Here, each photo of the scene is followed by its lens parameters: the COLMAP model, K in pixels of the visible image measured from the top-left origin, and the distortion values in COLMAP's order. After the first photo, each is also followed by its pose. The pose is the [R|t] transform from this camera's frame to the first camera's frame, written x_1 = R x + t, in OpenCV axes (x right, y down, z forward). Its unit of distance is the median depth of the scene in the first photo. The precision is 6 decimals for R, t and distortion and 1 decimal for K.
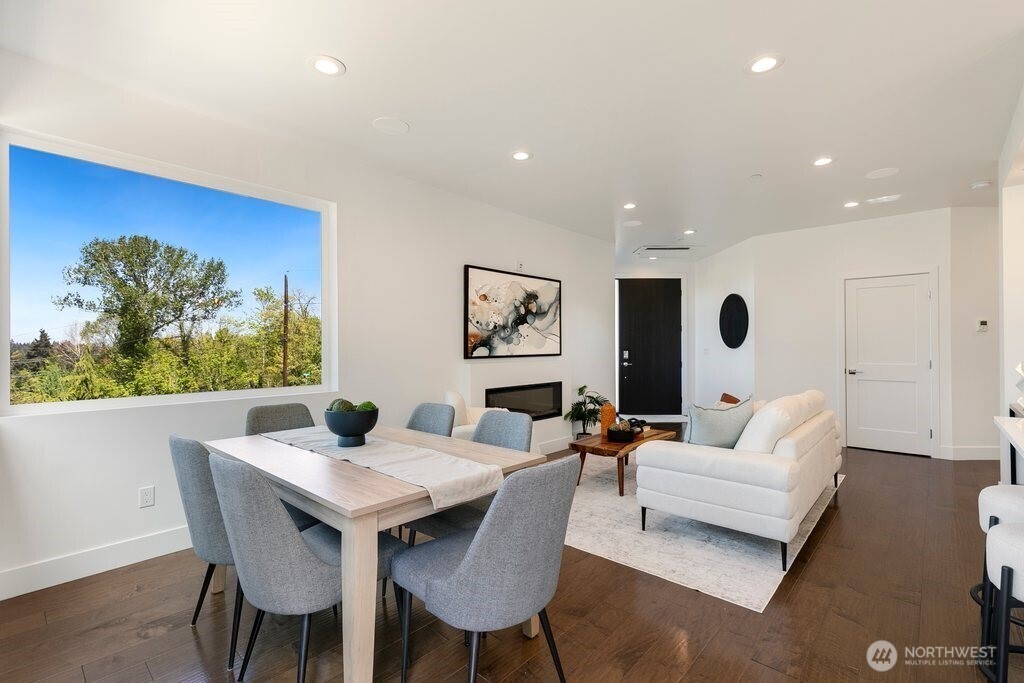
lens RADIAL K [[462.6, 0, 512.0], [0, 462.6, 341.5], [0, 0, 1]] dist [0.003013, 0.000484]
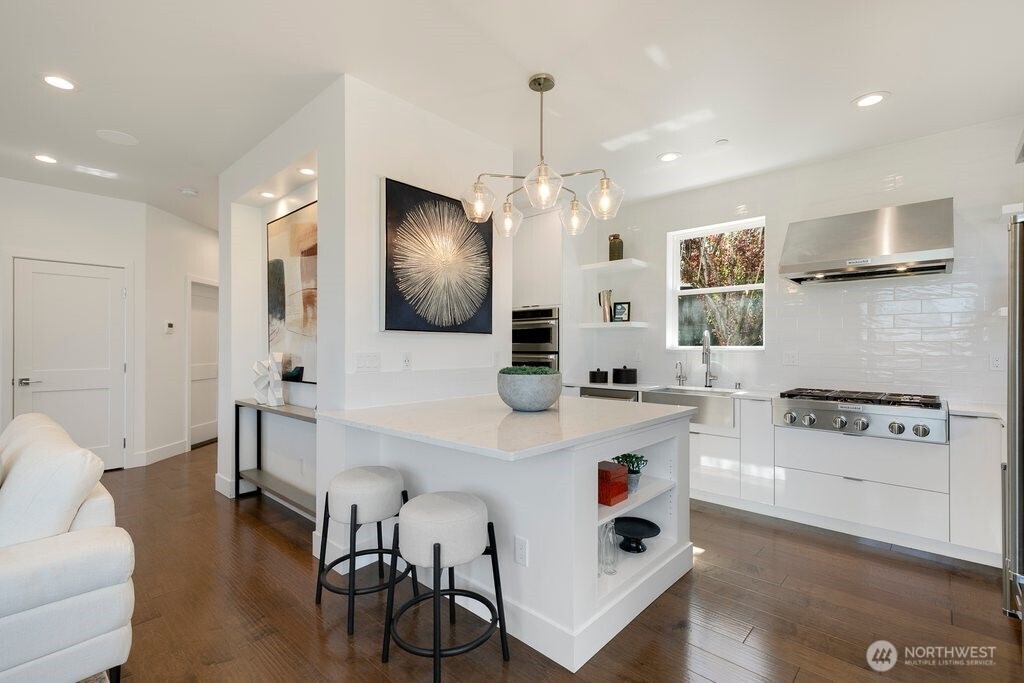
lens RADIAL K [[462.6, 0, 512.0], [0, 462.6, 341.5], [0, 0, 1]] dist [0.003013, 0.000484]
pose [[0.003334, 0.015122, 0.999880, -0.015200], [-0.010103, 0.999835, -0.015087, 0.003979], [-0.999943, -0.010051, 0.003486, 0.233844]]
